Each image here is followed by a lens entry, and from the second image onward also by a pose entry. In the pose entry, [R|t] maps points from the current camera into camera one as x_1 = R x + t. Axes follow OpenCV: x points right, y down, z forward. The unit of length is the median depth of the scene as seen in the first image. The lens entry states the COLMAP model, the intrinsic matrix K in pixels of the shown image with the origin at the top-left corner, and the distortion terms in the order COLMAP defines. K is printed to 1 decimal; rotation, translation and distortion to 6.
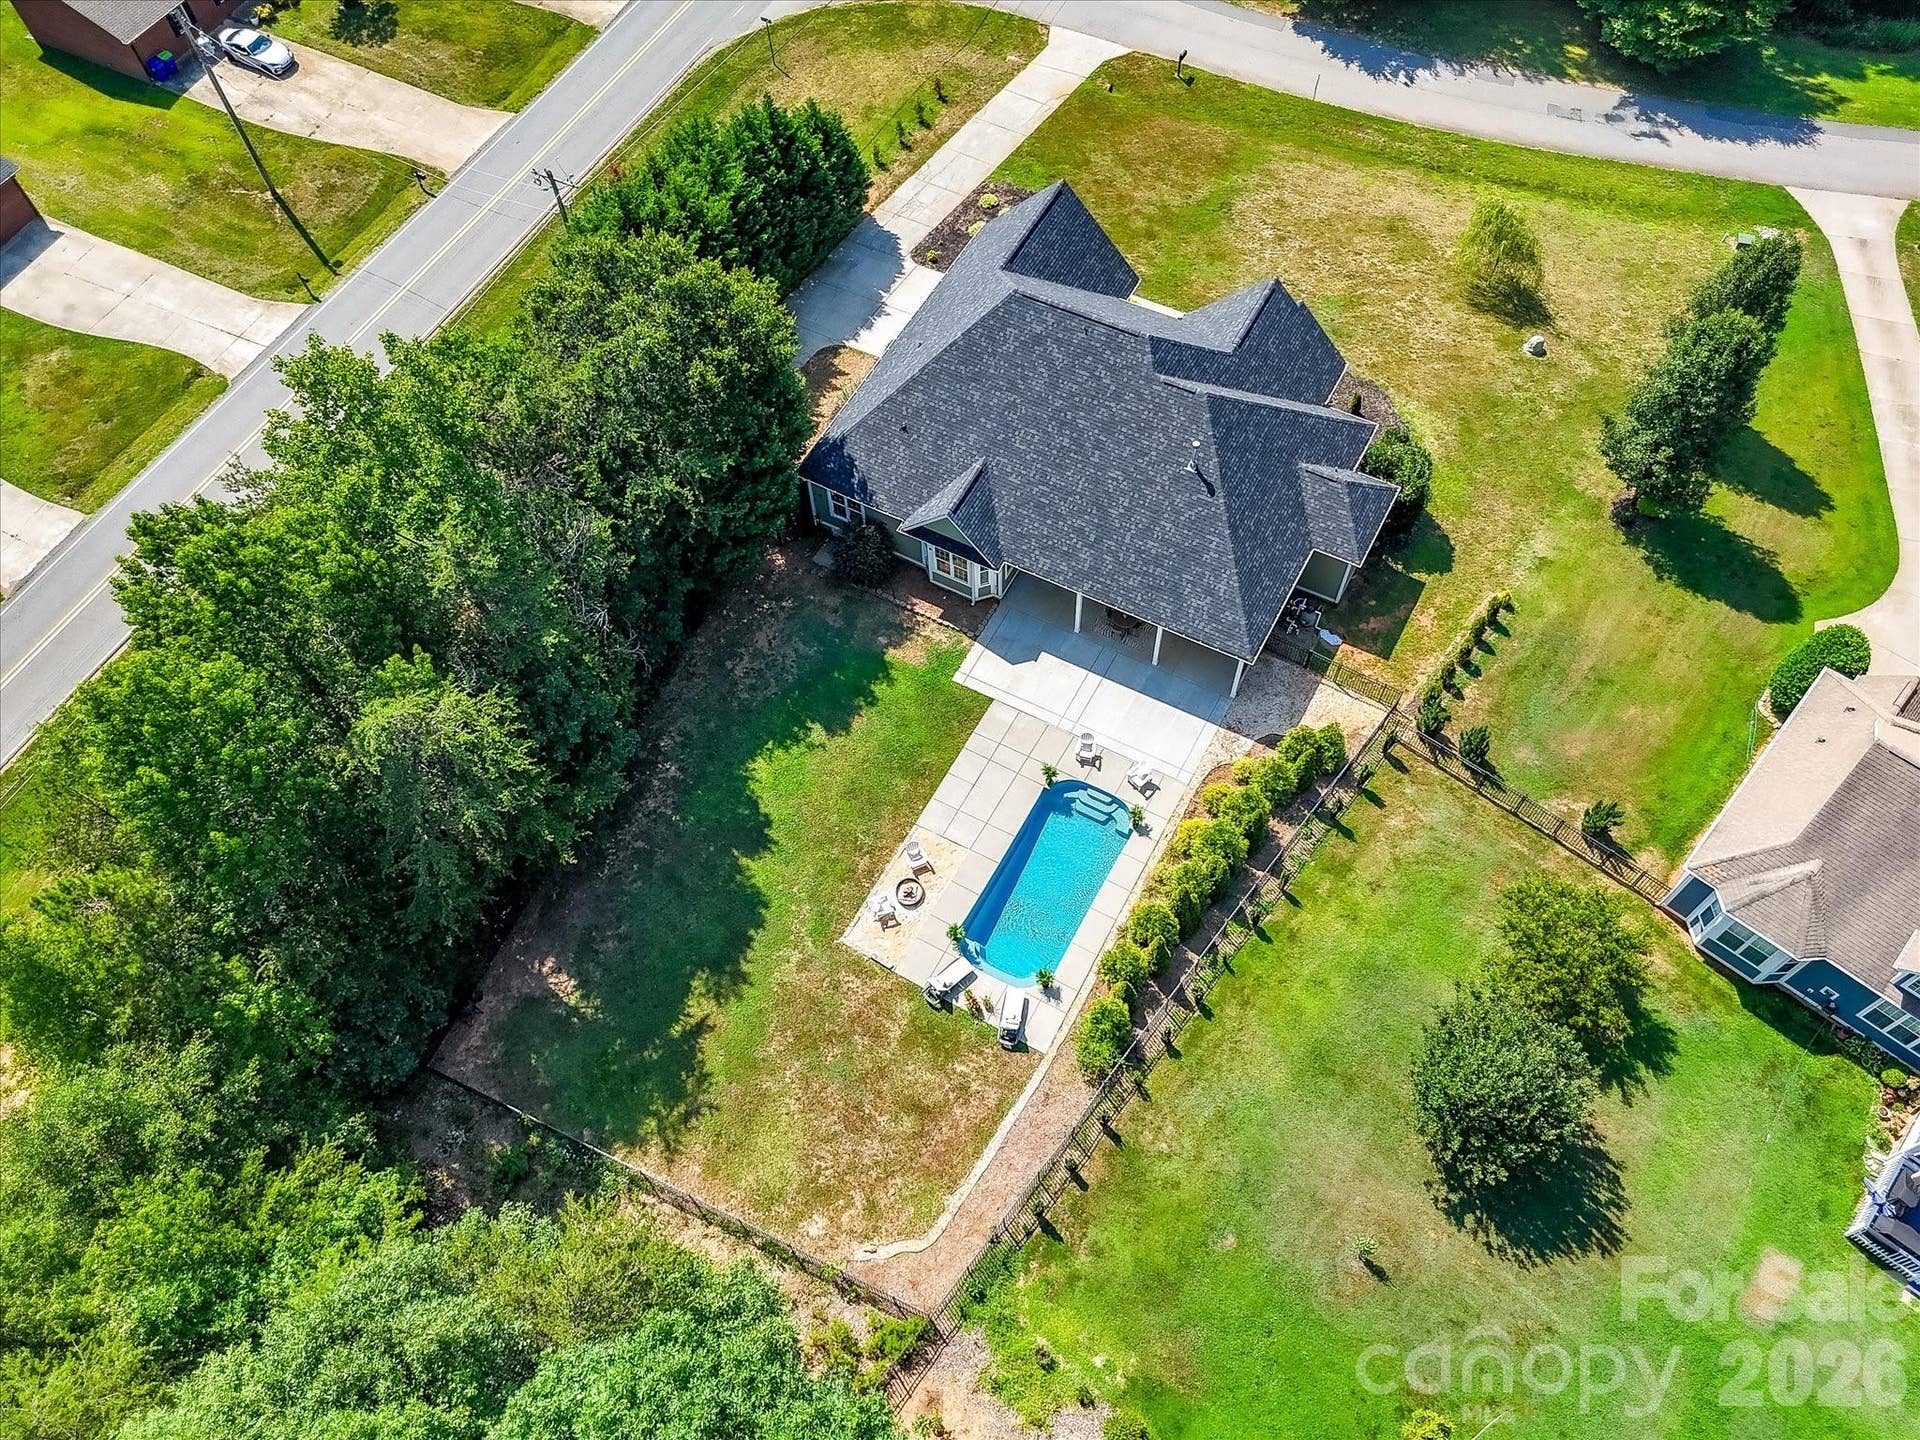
lens RADIAL K [[1421.2, 0, 920.8], [0, 1421.2, 718.3], [0, 0, 1]] dist [0.009099, -0.003983]
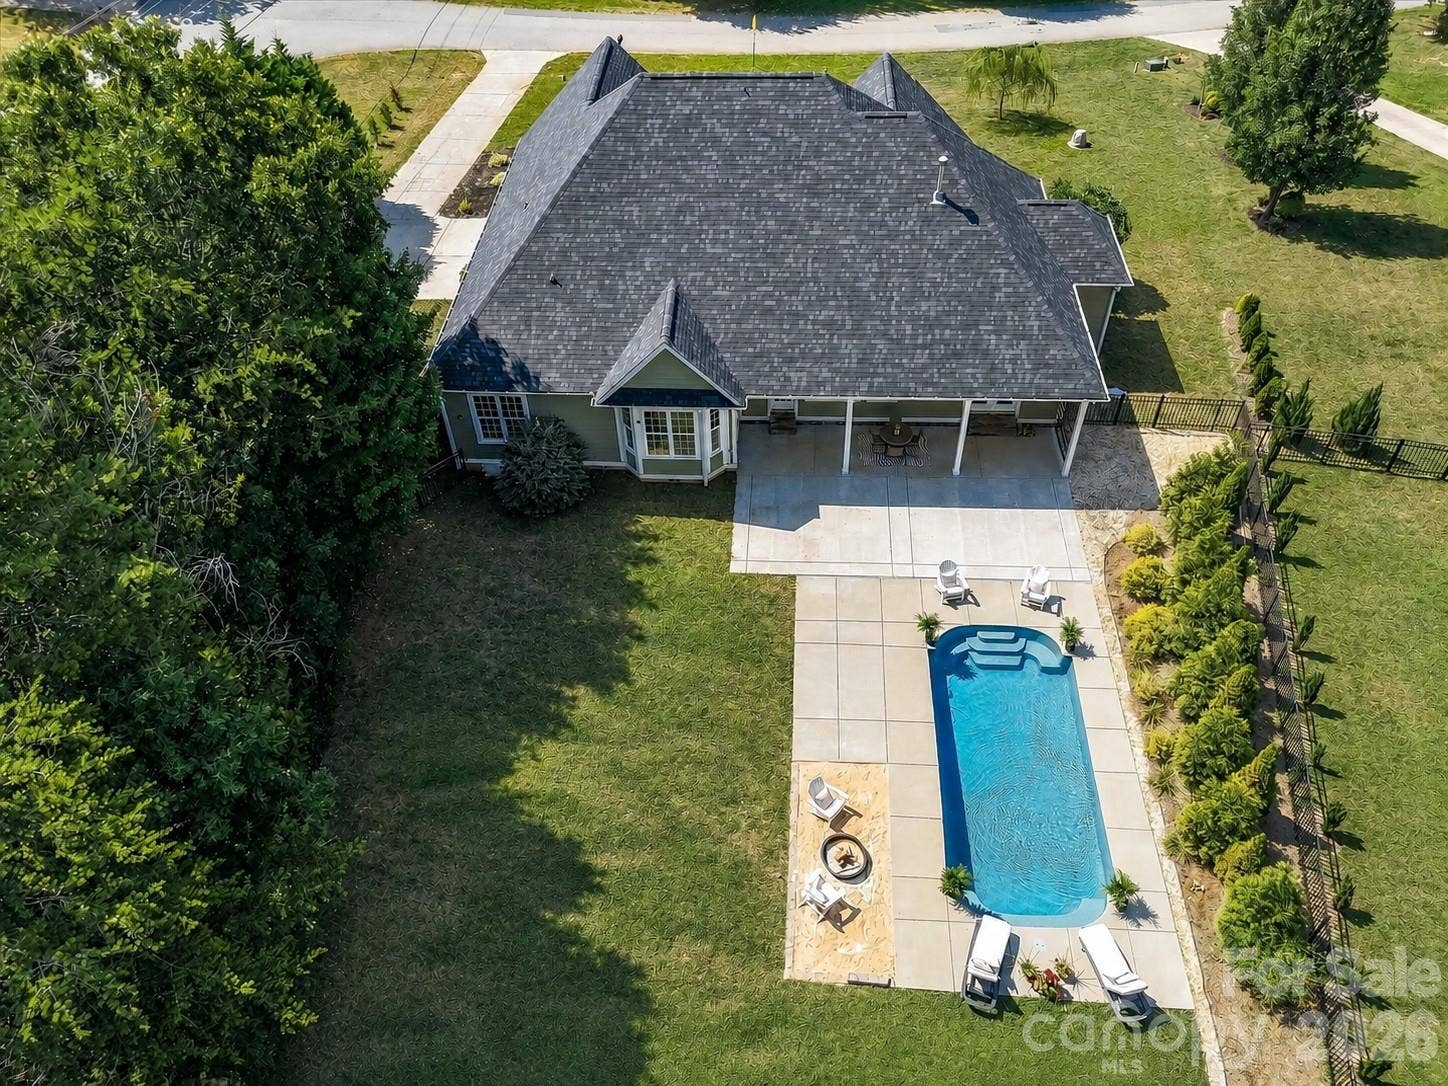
lens RADIAL K [[1071.8, 0, 694.4], [0, 1071.8, 541.7], [0, 0, 1]] dist [0.009099, -0.003983]
pose [[0.902509, -0.291585, 0.316948, -0.169926], [0.364849, 0.908680, -0.202943, 0.065499], [-0.228829, 0.298796, 0.926476, 0.515713]]
